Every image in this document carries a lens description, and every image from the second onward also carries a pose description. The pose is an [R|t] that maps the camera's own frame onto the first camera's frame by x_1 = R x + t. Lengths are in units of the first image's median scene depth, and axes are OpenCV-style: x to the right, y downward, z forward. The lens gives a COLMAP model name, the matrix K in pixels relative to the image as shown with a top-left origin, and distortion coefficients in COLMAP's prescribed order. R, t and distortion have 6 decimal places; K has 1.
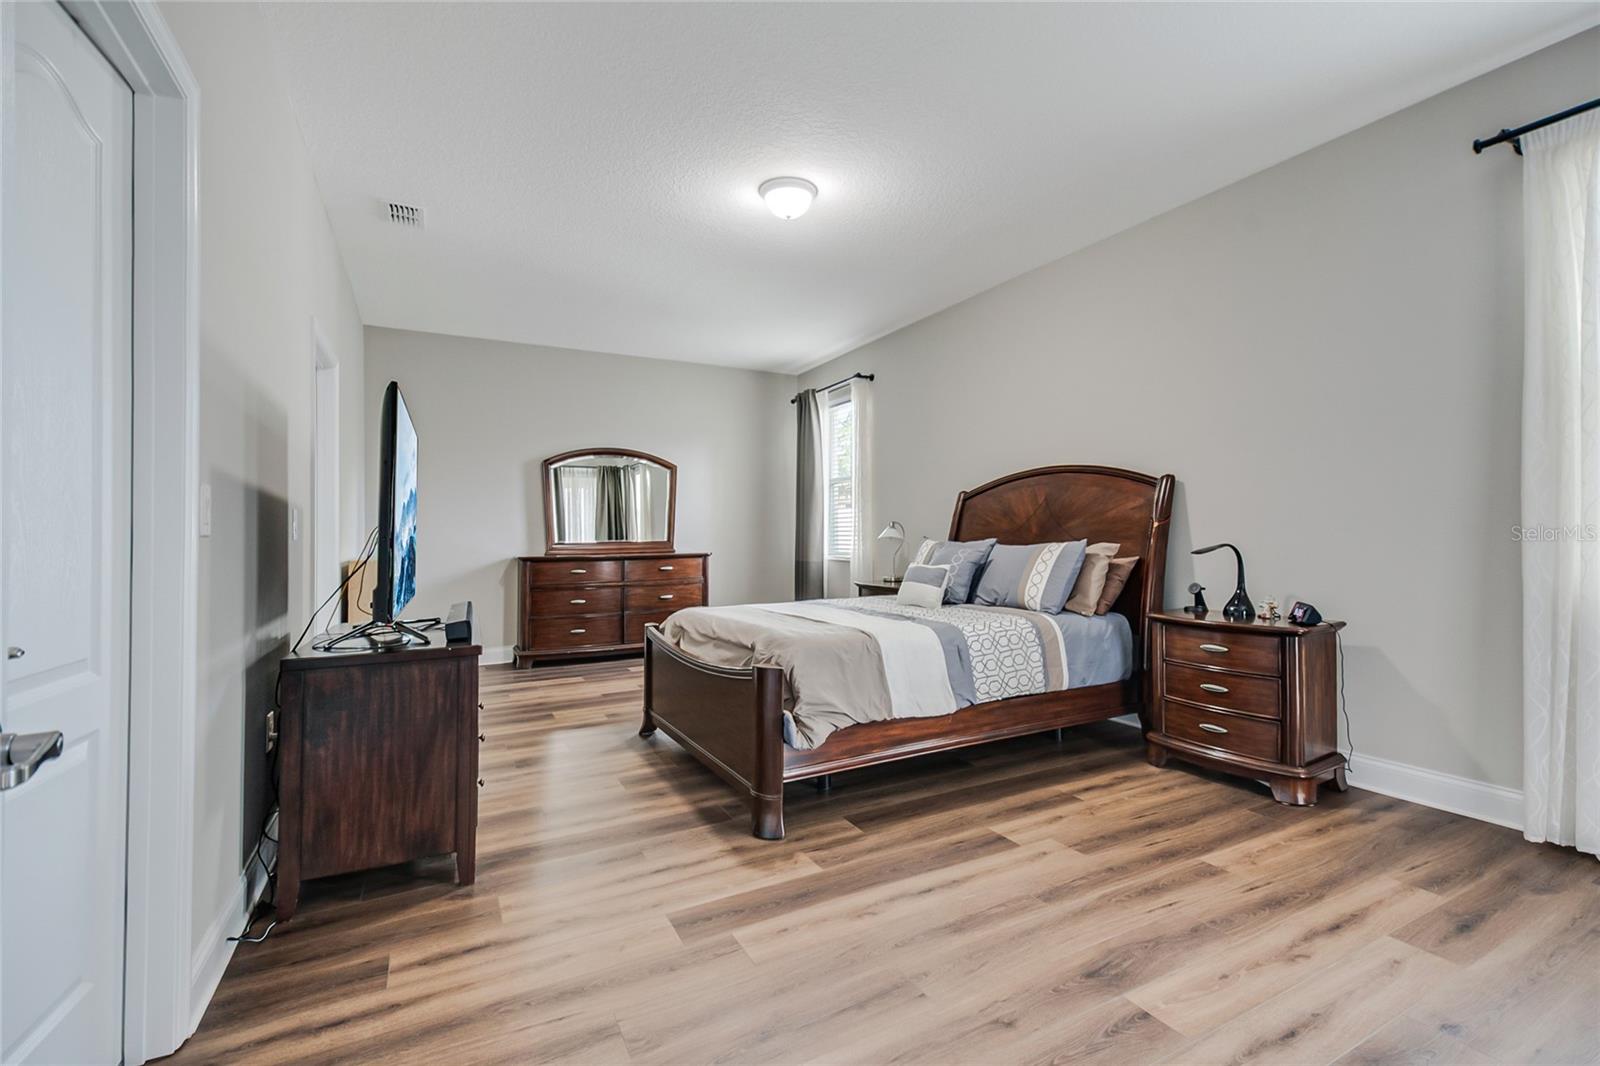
lens RADIAL K [[707.8, 0, 804.5], [0, 707.8, 531.4], [0, 0, 1]] dist [0.016114, -0.001755]
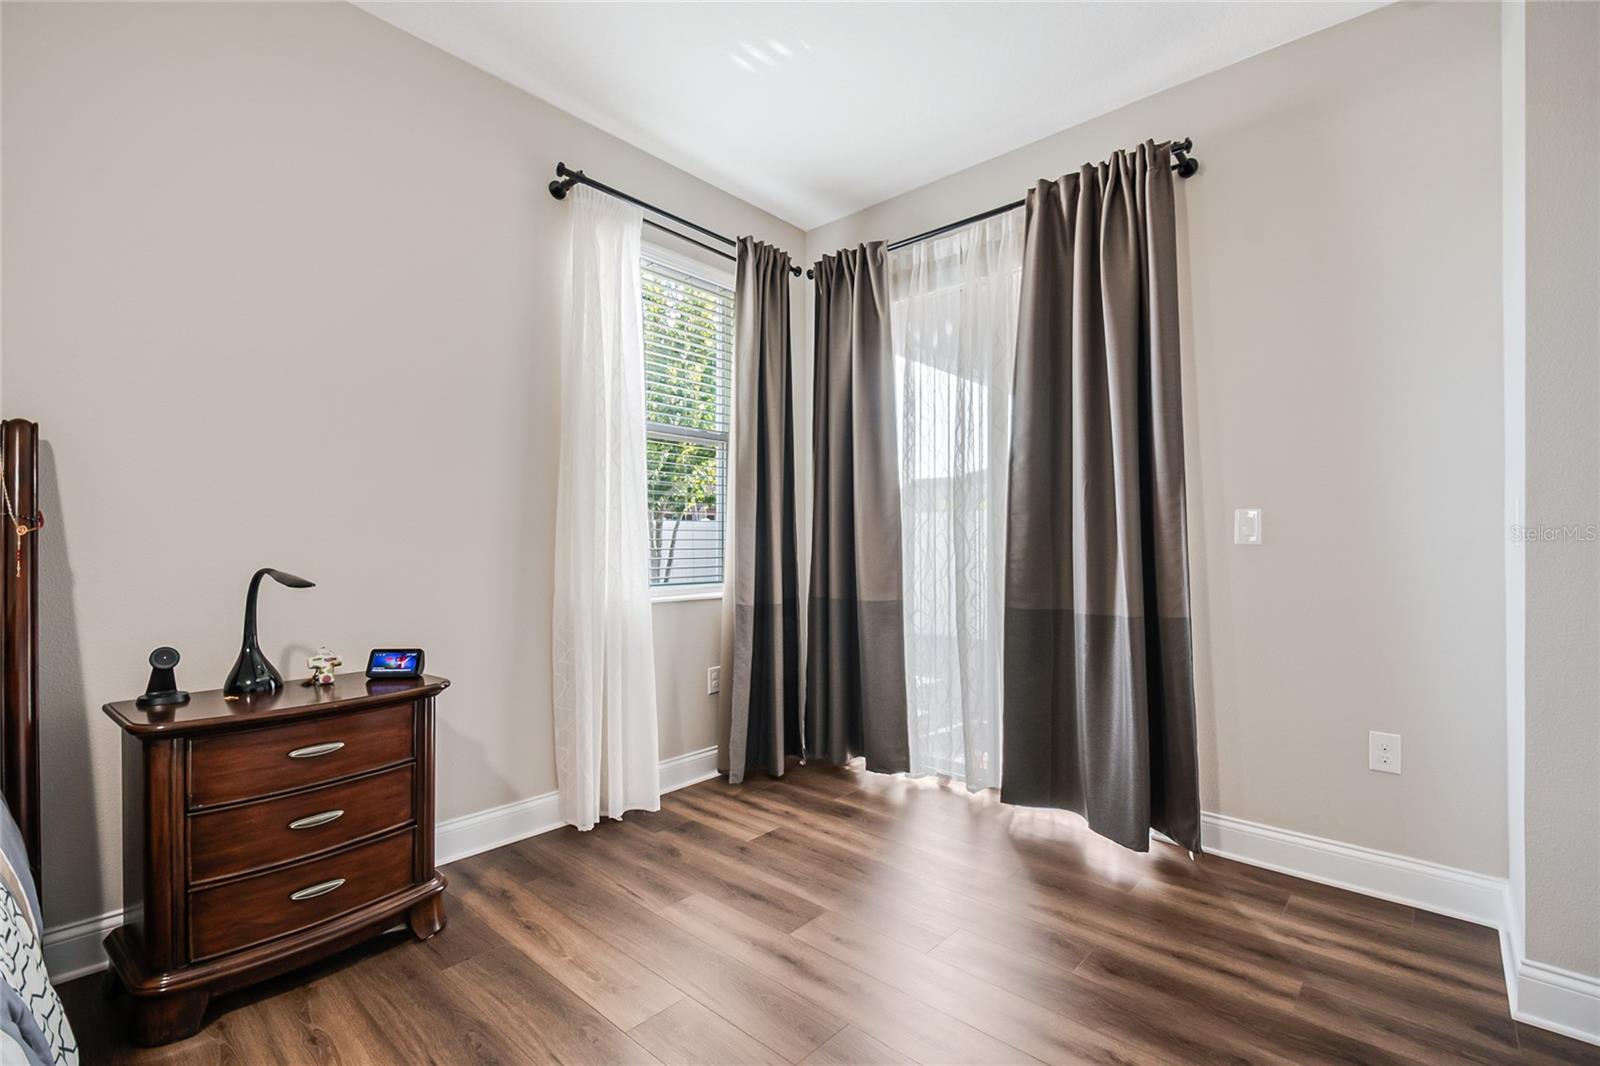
lens RADIAL K [[707.8, 0, 814.3], [0, 707.8, 553.1], [0, 0, 1]] dist [0.016114, -0.001755]
pose [[-0.354303, 0.005225, 0.935116, -0.114752], [-0.005020, 0.999959, -0.007490, 0.005806], [-0.935117, -0.007348, -0.354262, 0.836310]]
